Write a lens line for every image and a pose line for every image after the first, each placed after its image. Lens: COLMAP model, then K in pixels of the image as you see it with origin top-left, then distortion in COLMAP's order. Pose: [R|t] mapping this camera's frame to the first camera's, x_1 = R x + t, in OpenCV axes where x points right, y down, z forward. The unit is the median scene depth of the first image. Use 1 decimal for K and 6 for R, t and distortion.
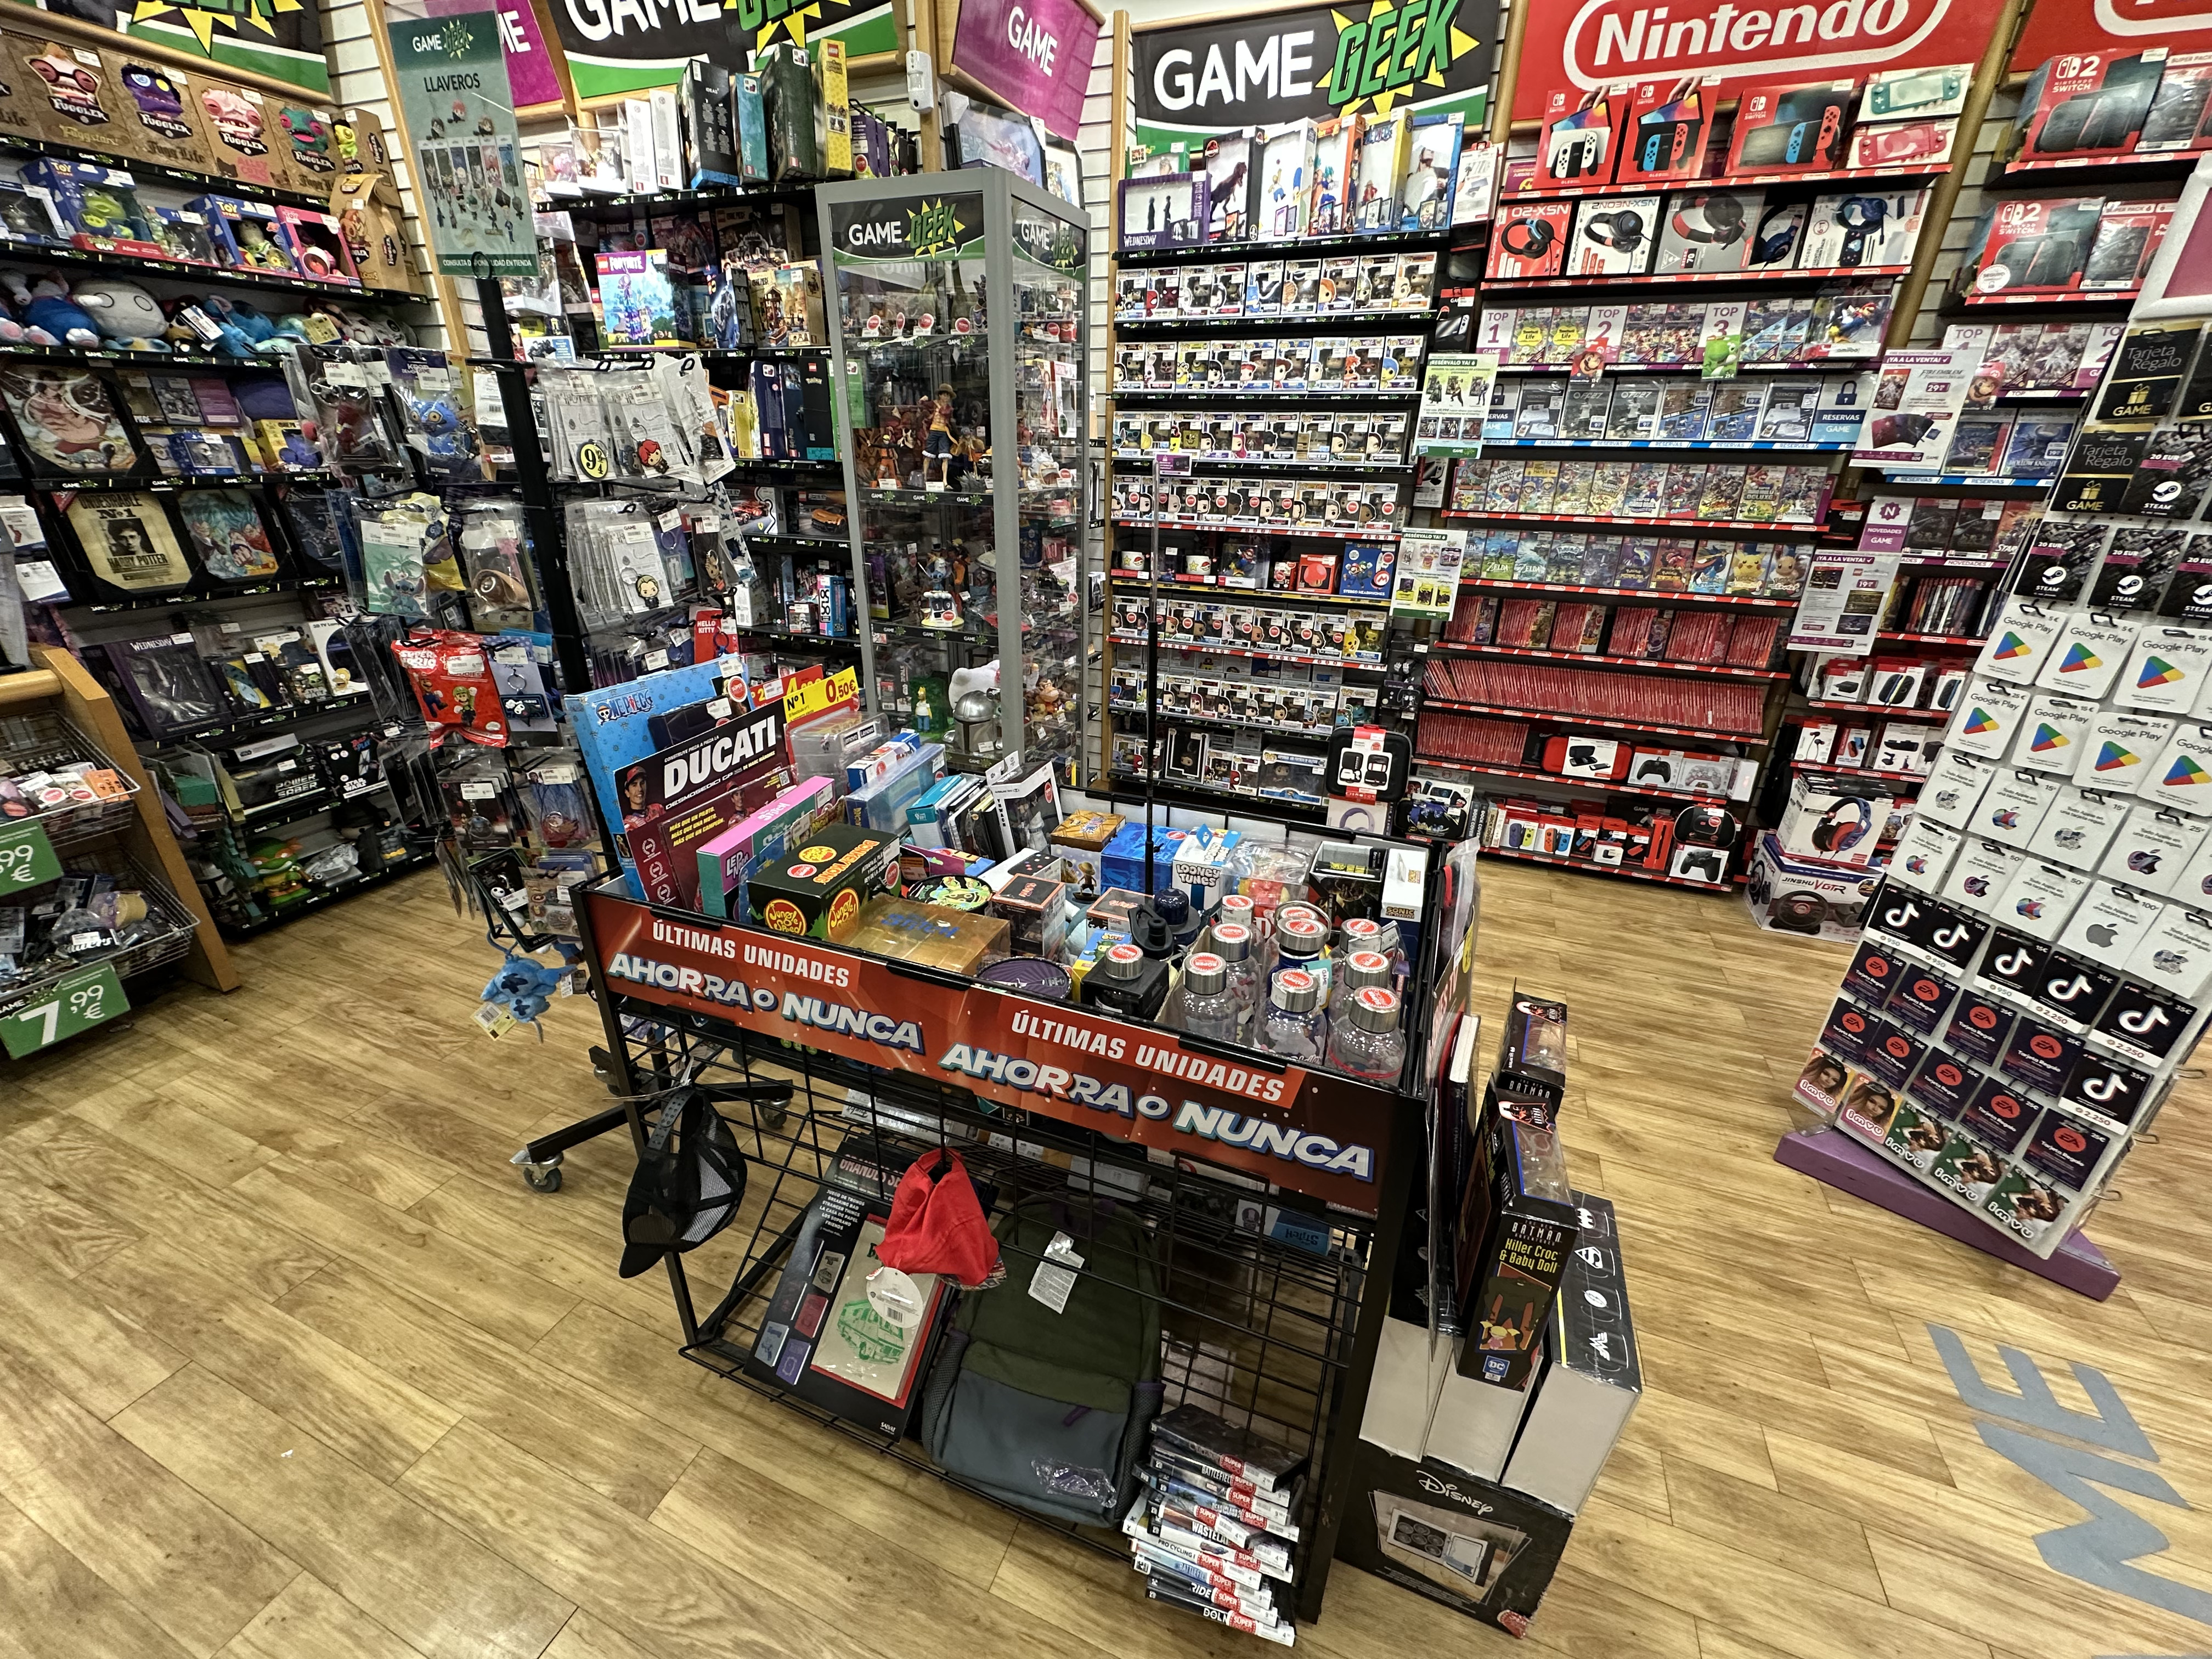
lens RADIAL K [[879.0, 0, 1105.0], [0, 879.0, 827.7], [0, 0, 1]] dist [-0.001878, 0.000179]
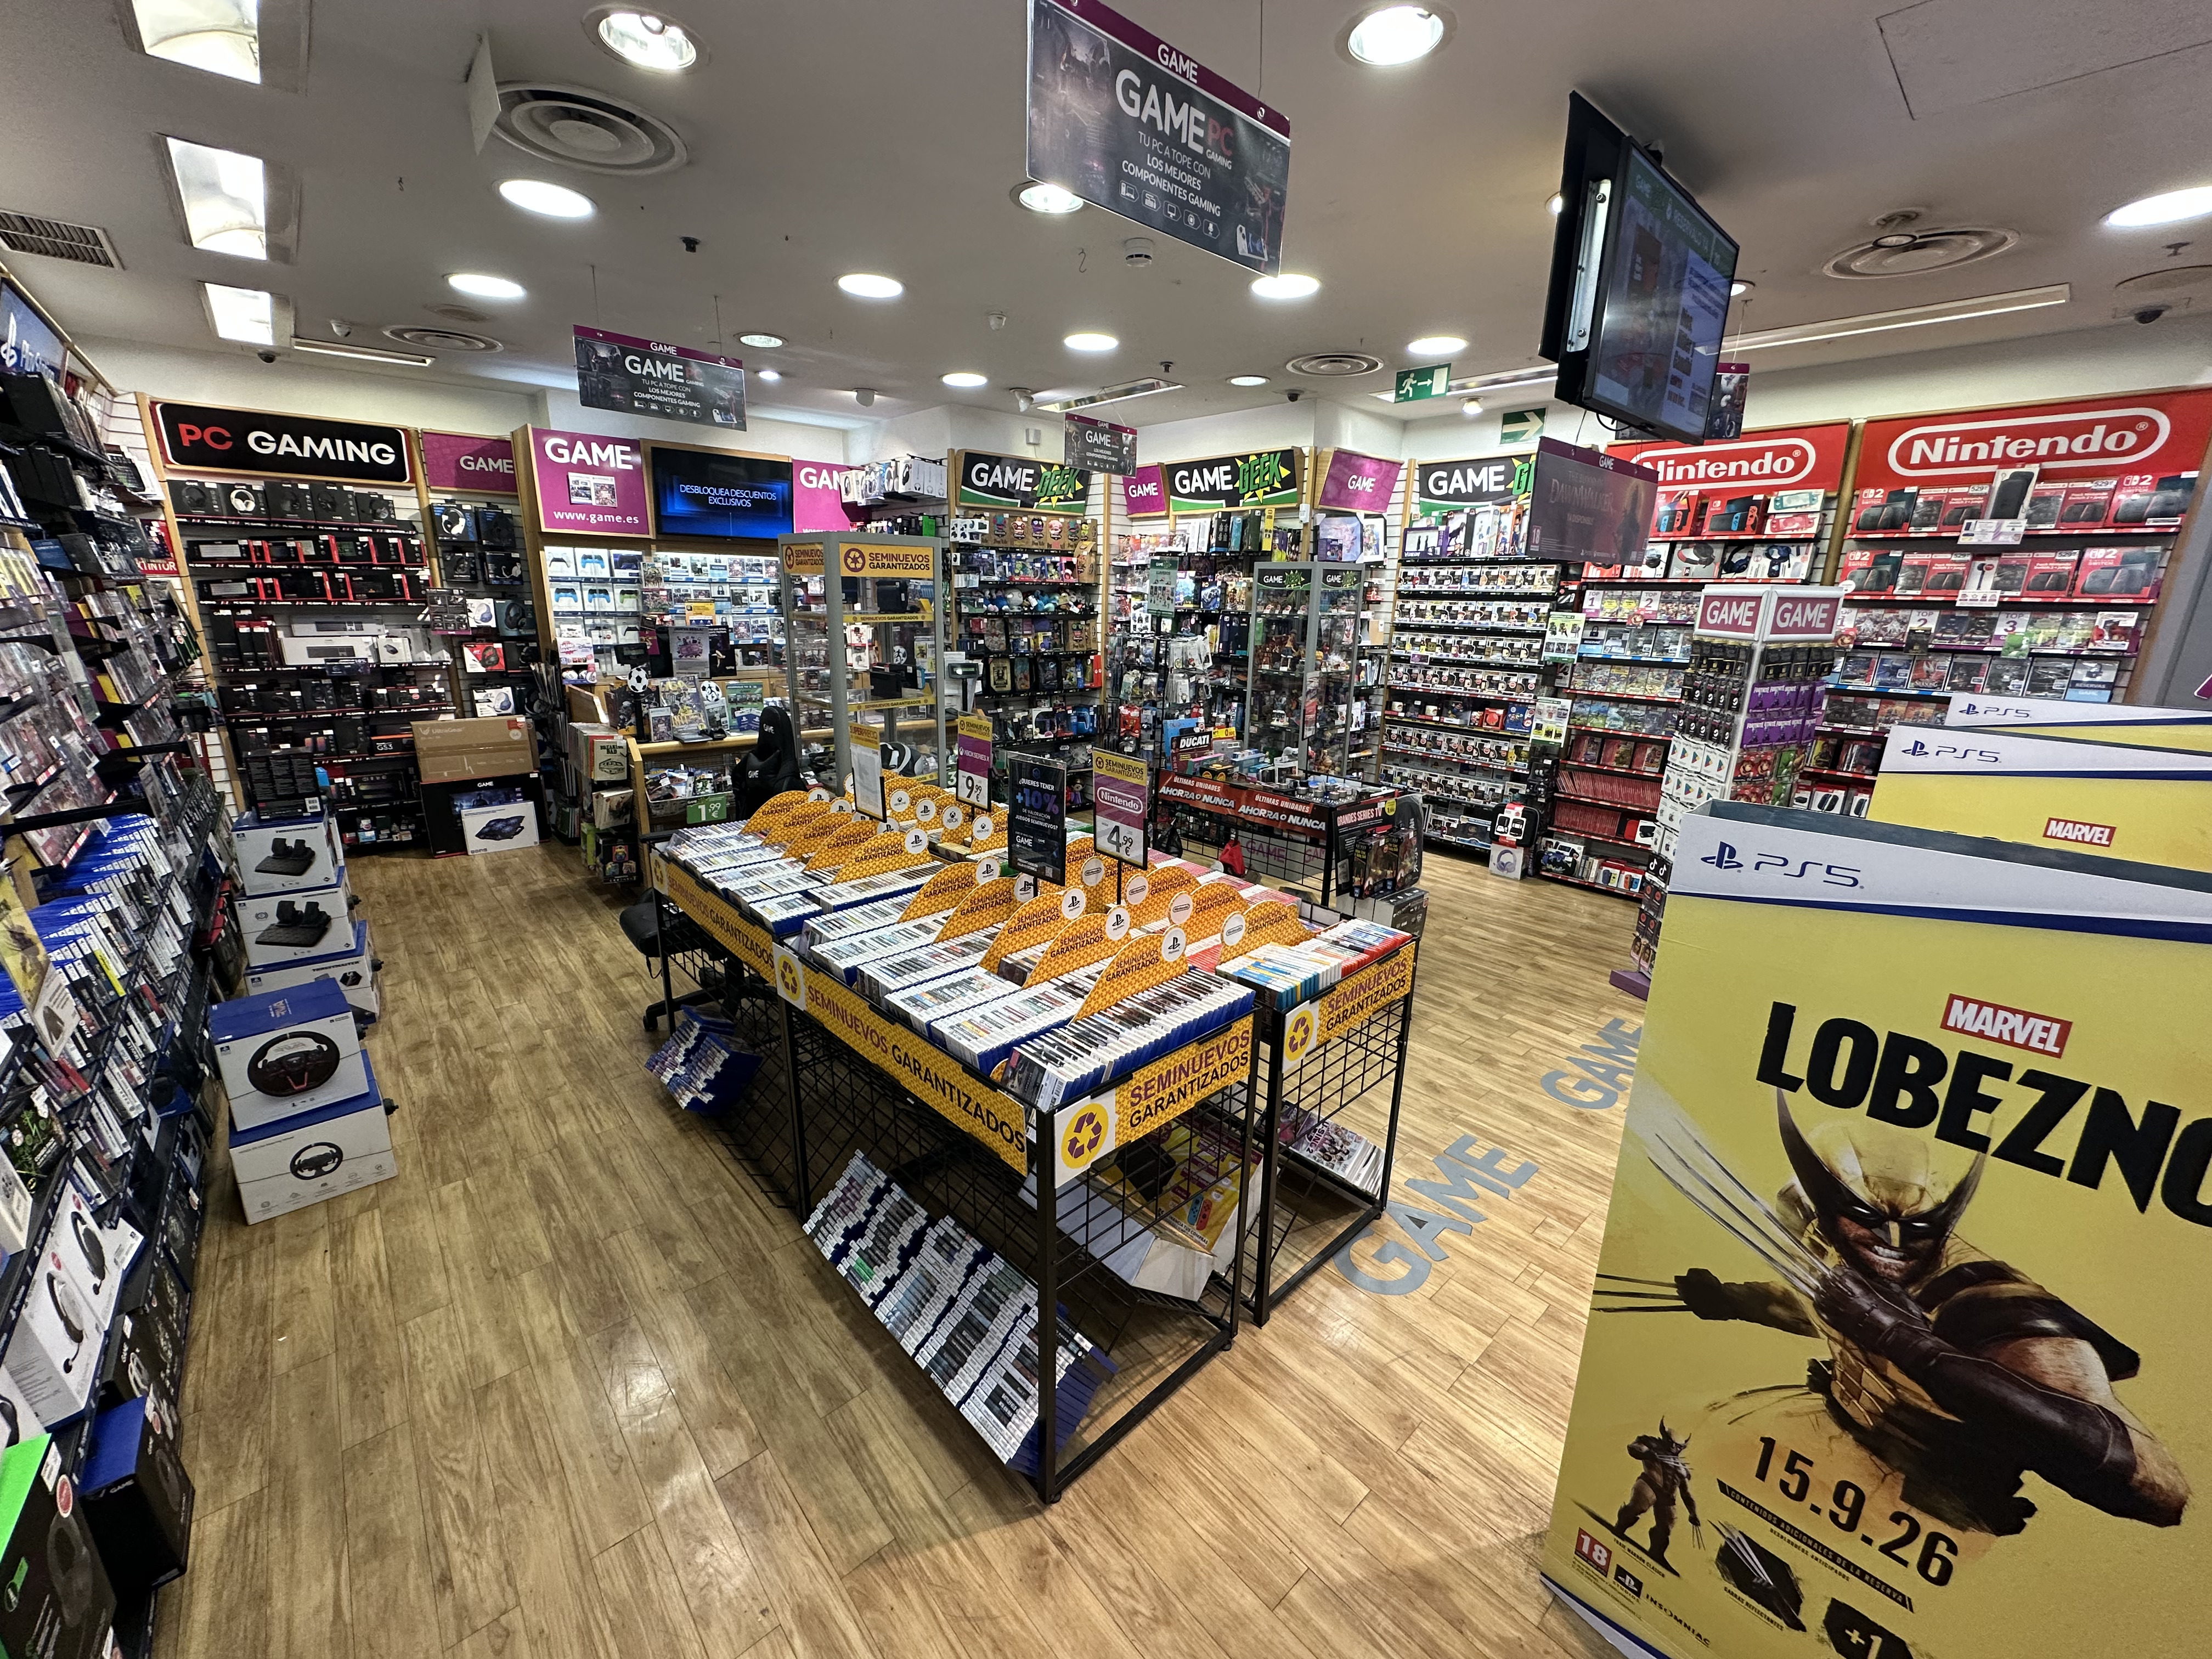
lens RADIAL K [[879.0, 0, 1105.2], [0, 879.0, 828.1], [0, 0, 1]] dist [-0.001878, 0.000179]
pose [[0.896122, 0.118571, -0.427676, 0.374940], [-0.186938, 0.974838, -0.121427, 0.354410], [0.402517, 0.188762, 0.895739, -1.065161]]
